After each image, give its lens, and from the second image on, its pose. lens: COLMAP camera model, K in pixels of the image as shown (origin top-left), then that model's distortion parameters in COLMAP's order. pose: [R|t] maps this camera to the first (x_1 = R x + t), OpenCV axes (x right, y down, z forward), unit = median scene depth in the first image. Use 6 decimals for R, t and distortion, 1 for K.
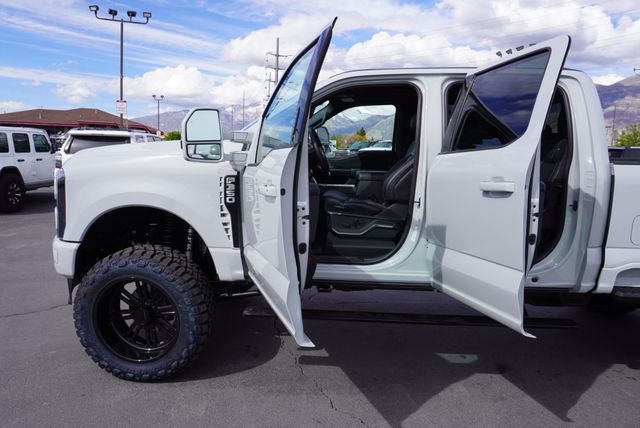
lens RADIAL K [[470.8, 0, 317.7], [0, 470.8, 210.3], [0, 0, 1]] dist [-0.024738, 0.005410]
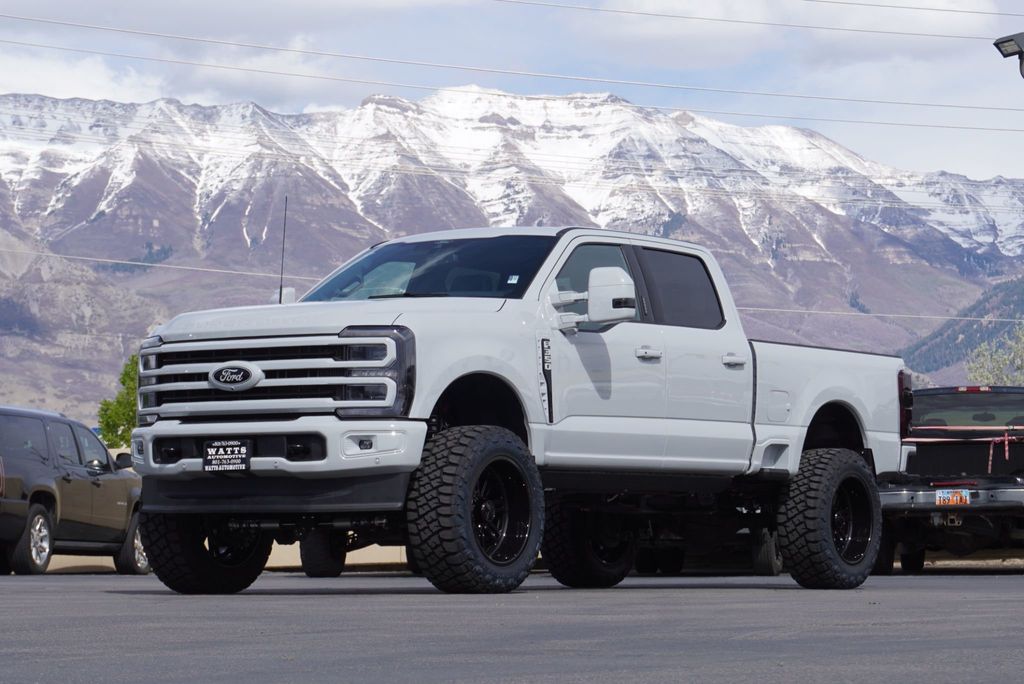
lens RADIAL K [[2986.9, 0, 511.9], [0, 2986.9, 333.3], [0, 0, 1]] dist [0.199306, 0.000000]
pose [[0.488167, 0.043533, 0.871664, -4.607274], [0.126758, 0.984628, -0.120165, 0.523413], [-0.863496, 0.169151, 0.475145, -1.436171]]
